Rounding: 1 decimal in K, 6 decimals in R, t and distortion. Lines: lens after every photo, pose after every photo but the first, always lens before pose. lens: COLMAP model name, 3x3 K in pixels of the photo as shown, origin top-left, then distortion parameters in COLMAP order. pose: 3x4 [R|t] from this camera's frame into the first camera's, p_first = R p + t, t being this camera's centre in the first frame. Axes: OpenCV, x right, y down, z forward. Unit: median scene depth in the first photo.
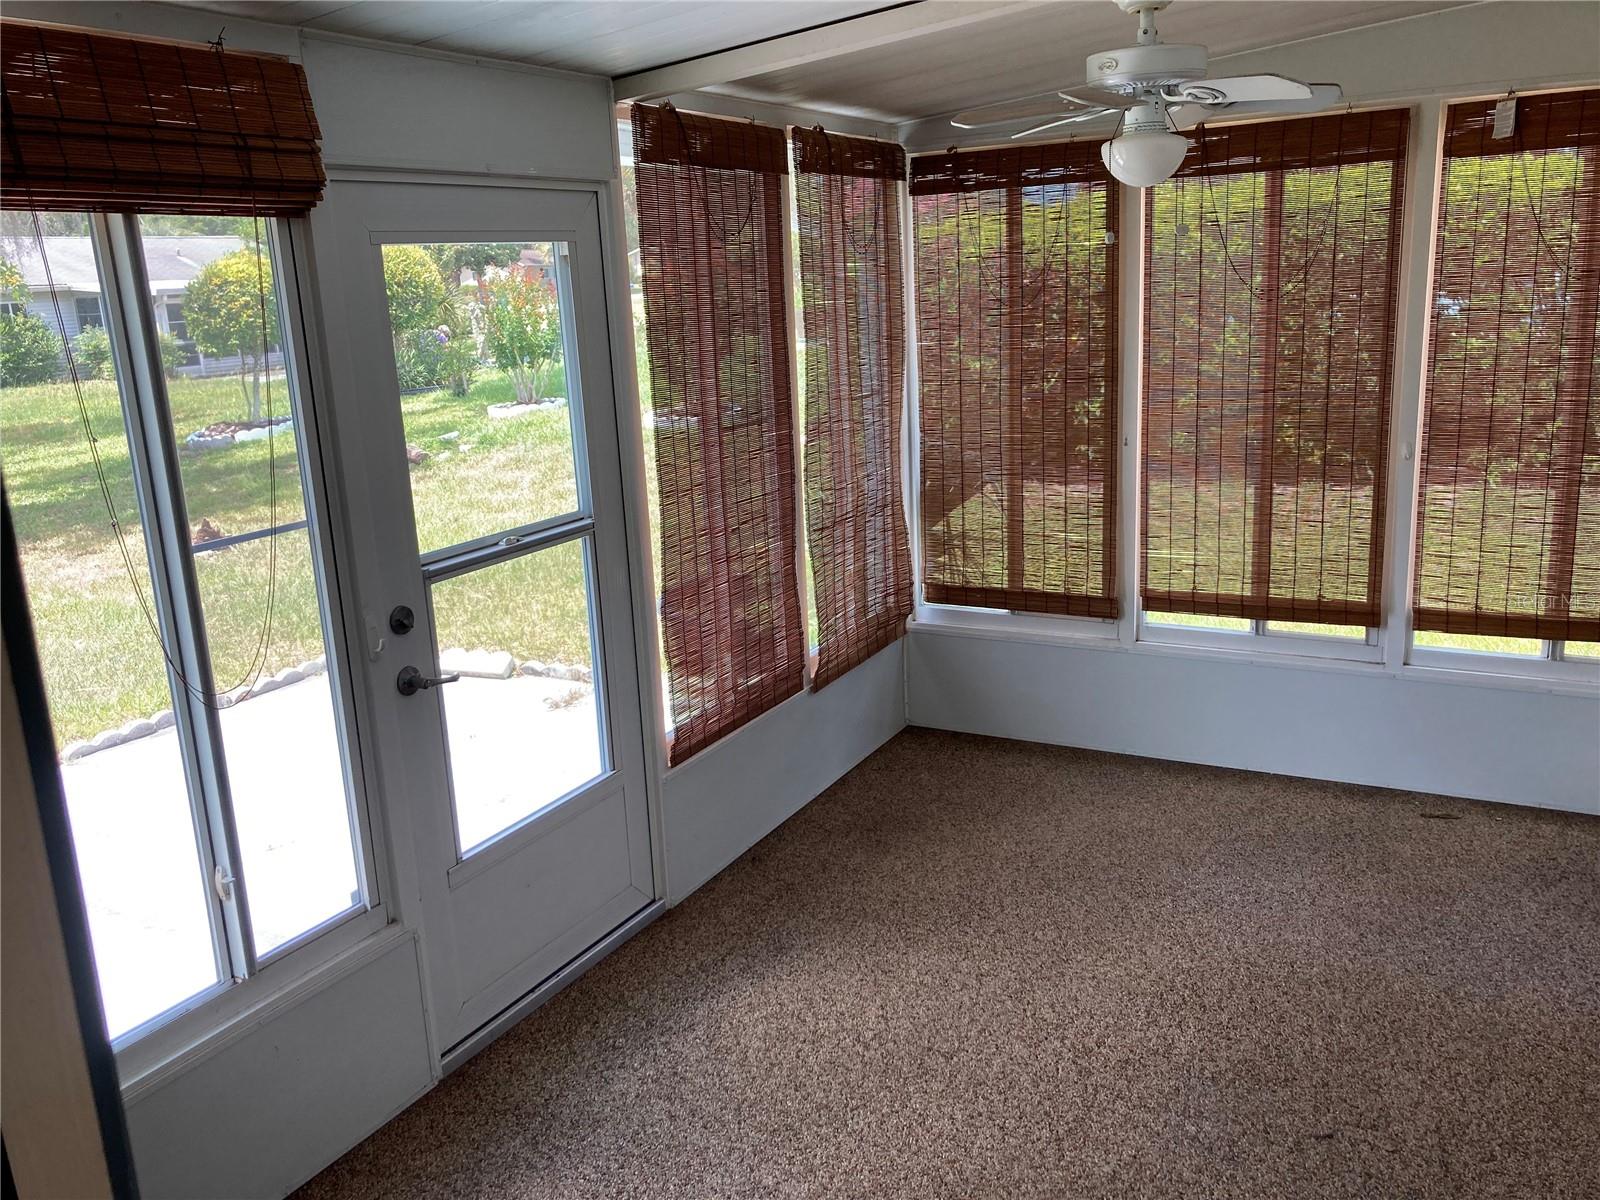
lens RADIAL K [[1313.4, 0, 797.0], [0, 1313.4, 600.2], [0, 0, 1]] dist [0.008264, 0.021057]
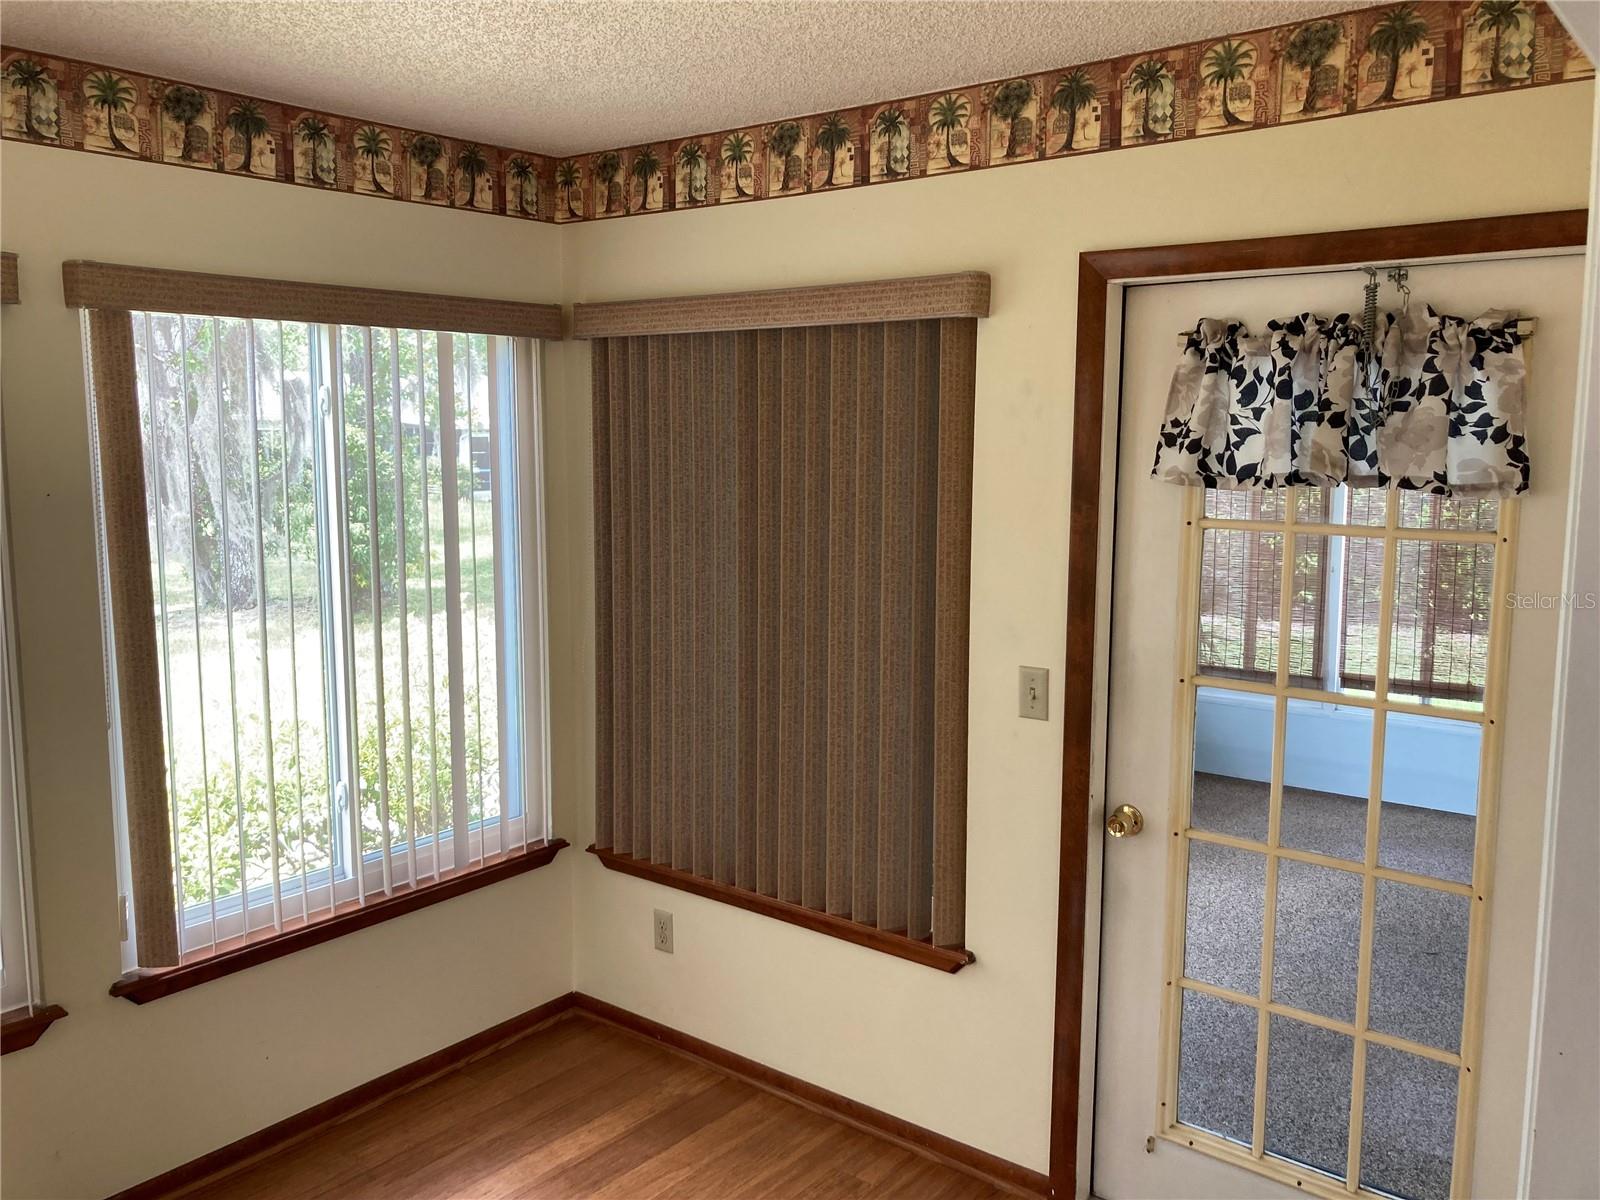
lens RADIAL K [[1313.4, 0, 797.7], [0, 1313.4, 595.9], [0, 0, 1]] dist [0.008264, 0.021057]
pose [[0.985917, 0.070328, -0.151727, -0.111068], [-0.087913, 0.989756, -0.112488, 0.123393], [0.142261, 0.124243, 0.982001, -0.511443]]
